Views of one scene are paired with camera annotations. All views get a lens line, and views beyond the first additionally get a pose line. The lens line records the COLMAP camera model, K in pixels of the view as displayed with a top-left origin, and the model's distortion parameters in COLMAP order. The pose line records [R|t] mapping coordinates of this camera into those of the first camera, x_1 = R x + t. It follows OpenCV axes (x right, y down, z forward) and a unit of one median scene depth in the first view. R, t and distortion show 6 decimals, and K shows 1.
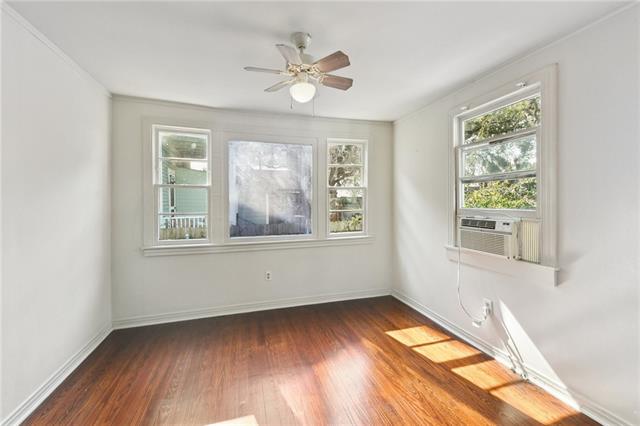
lens RADIAL K [[256.3, 0, 319.9], [0, 256.3, 204.4], [0, 0, 1]] dist [-0.001492, -0.000363]
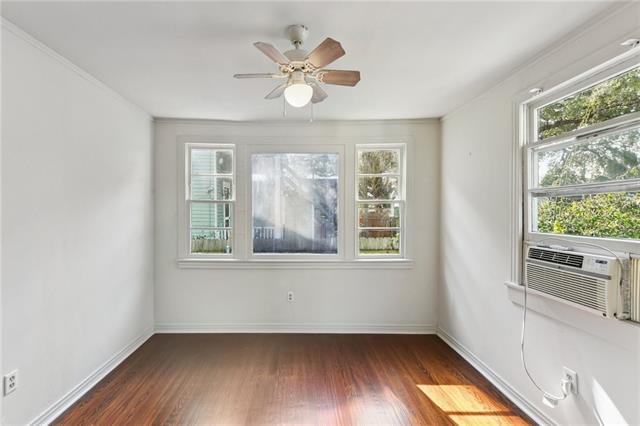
lens RADIAL K [[260.3, 0, 319.5], [0, 260.3, 211.5], [0, 0, 1]] dist [-0.007508, -0.000229]
pose [[0.959383, 0.006134, -0.282040, 0.191146], [-0.004841, 0.999974, 0.005282, -0.043079], [0.282066, -0.003702, 0.959388, 0.147052]]
